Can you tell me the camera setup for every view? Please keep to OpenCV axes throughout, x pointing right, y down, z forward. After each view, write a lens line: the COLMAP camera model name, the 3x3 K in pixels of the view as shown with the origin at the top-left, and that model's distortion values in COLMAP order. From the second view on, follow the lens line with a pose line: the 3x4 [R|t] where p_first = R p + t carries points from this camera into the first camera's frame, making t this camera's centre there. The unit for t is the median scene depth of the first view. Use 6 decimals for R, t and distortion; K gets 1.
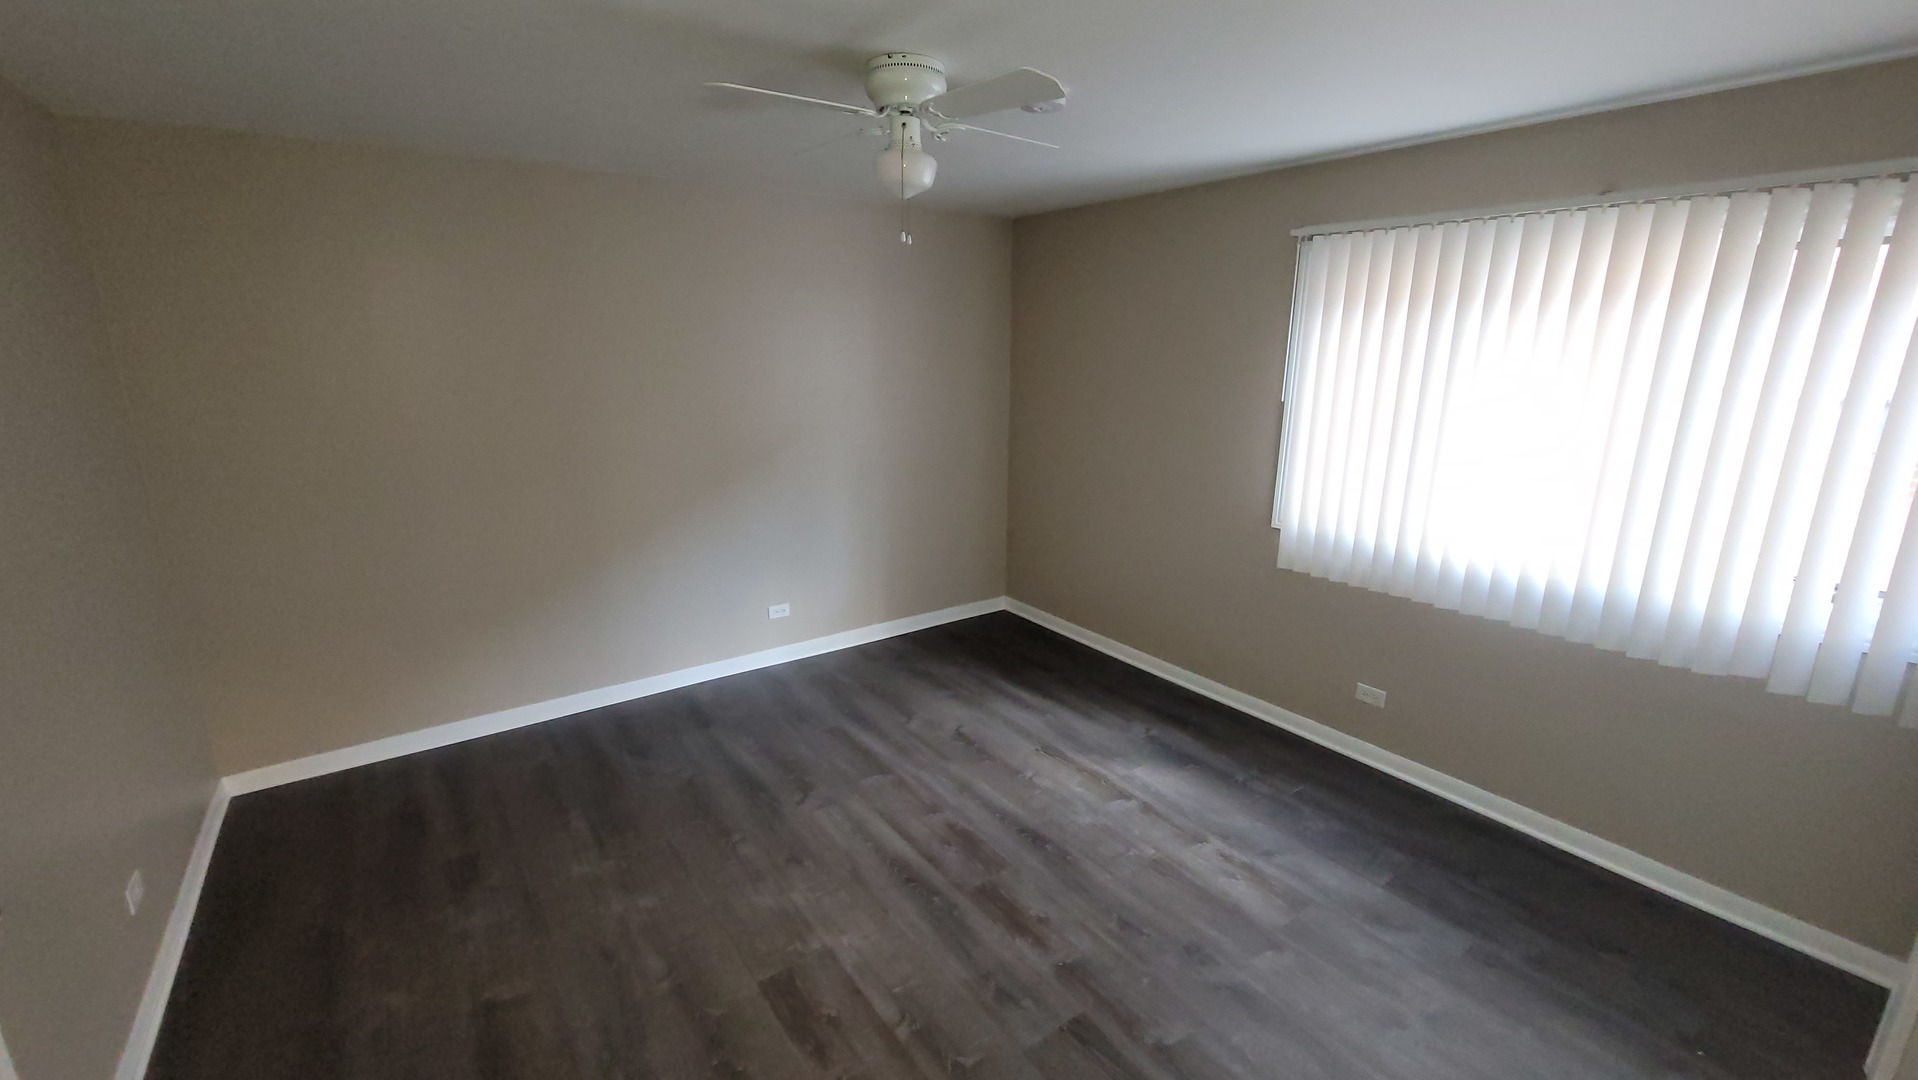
lens RADIAL K [[792.6, 0, 956.4], [0, 792.6, 539.6], [0, 0, 1]] dist [-0.003110, 0.001025]
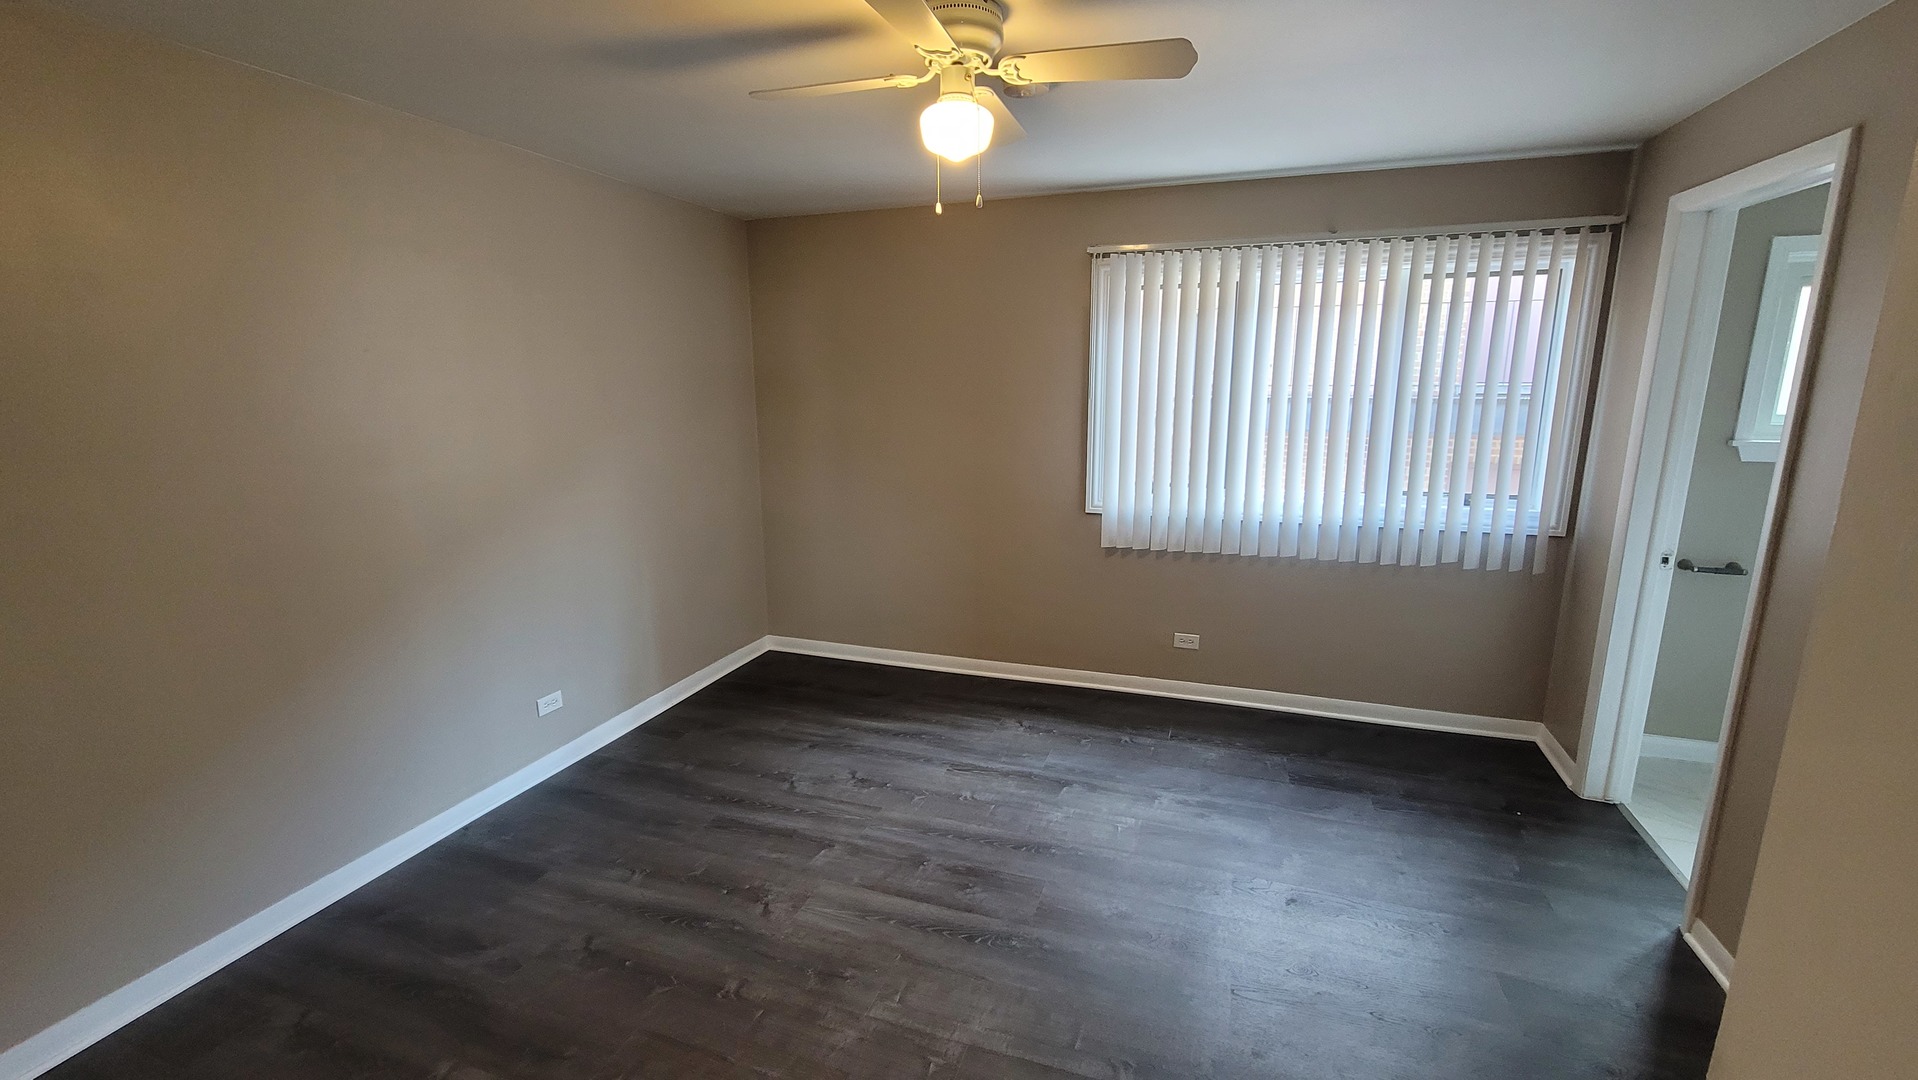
lens RADIAL K [[792.6, 0, 956.4], [0, 792.6, 539.6], [0, 0, 1]] dist [-0.003110, 0.001025]
pose [[0.815663, -0.123893, 0.565105, -0.472087], [0.151094, 0.988518, -0.001366, -0.005130], [-0.558448, 0.086498, 0.825018, 0.230822]]
